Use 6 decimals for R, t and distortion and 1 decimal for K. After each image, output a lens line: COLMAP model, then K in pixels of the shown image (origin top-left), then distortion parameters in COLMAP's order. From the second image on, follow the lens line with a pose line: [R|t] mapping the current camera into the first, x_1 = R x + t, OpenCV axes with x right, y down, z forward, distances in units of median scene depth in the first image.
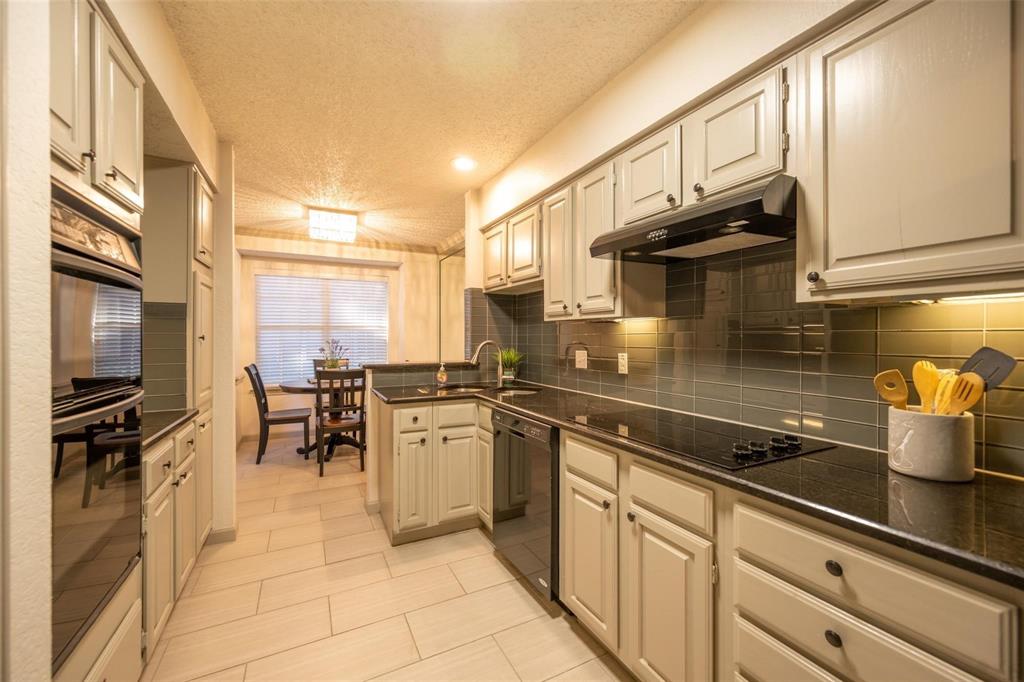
lens RADIAL K [[409.1, 0, 513.0], [0, 409.1, 337.6], [0, 0, 1]] dist [-0.001160, 0.000605]
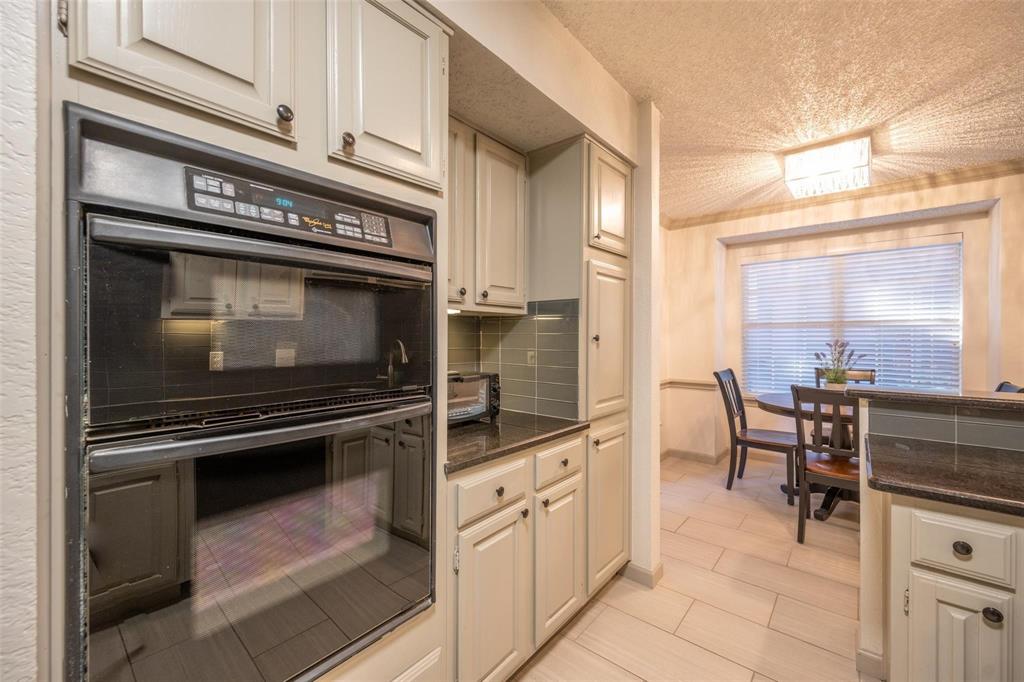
lens RADIAL K [[409.1, 0, 509.3], [0, 409.1, 338.2], [0, 0, 1]] dist [-0.001160, 0.000605]
pose [[0.385071, 0.004295, -0.922877, -0.025946], [-0.002443, 0.999990, 0.003634, -0.000946], [0.922884, 0.000855, 0.385078, 0.255236]]
